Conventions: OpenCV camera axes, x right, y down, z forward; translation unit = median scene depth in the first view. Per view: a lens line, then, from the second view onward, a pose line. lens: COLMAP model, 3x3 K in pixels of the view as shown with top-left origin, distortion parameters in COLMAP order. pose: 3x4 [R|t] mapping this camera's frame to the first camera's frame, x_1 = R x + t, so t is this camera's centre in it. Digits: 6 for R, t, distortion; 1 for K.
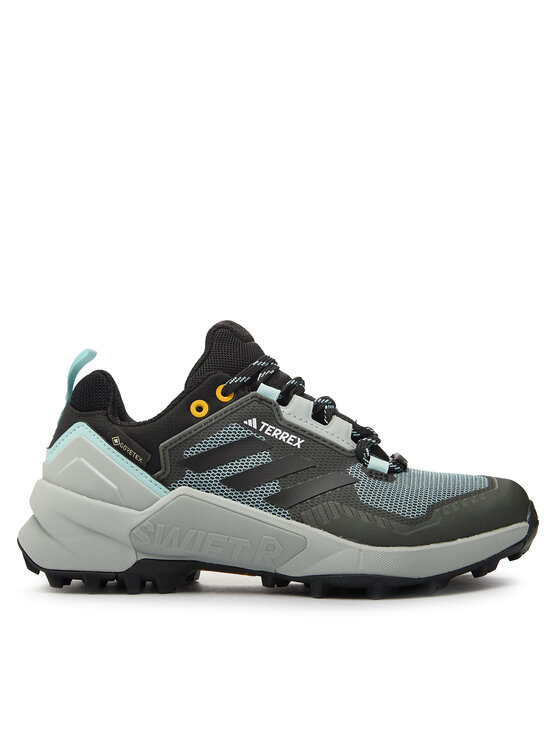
lens RADIAL K [[1016.8, 0, 280.9], [0, 1016.8, 374.3], [0, 0, 1]] dist [-0.022022, 0.000000]
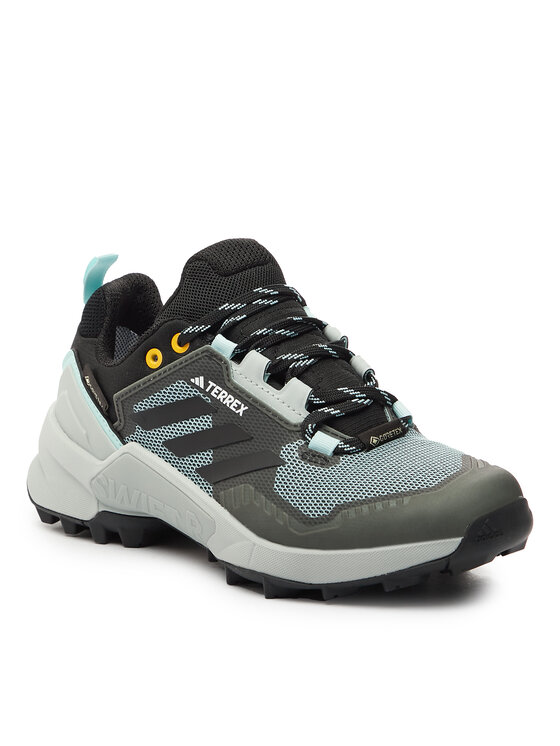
lens RADIAL K [[2189.6, 0, 280.0], [0, 2189.6, 372.6], [0, 0, 1]] dist [-0.188840, 0.000000]
pose [[0.842895, 0.108291, -0.527068, 1.046370], [0.036077, 0.965961, 0.256161, -0.450636], [0.536867, -0.234932, 0.810297, -0.519042]]
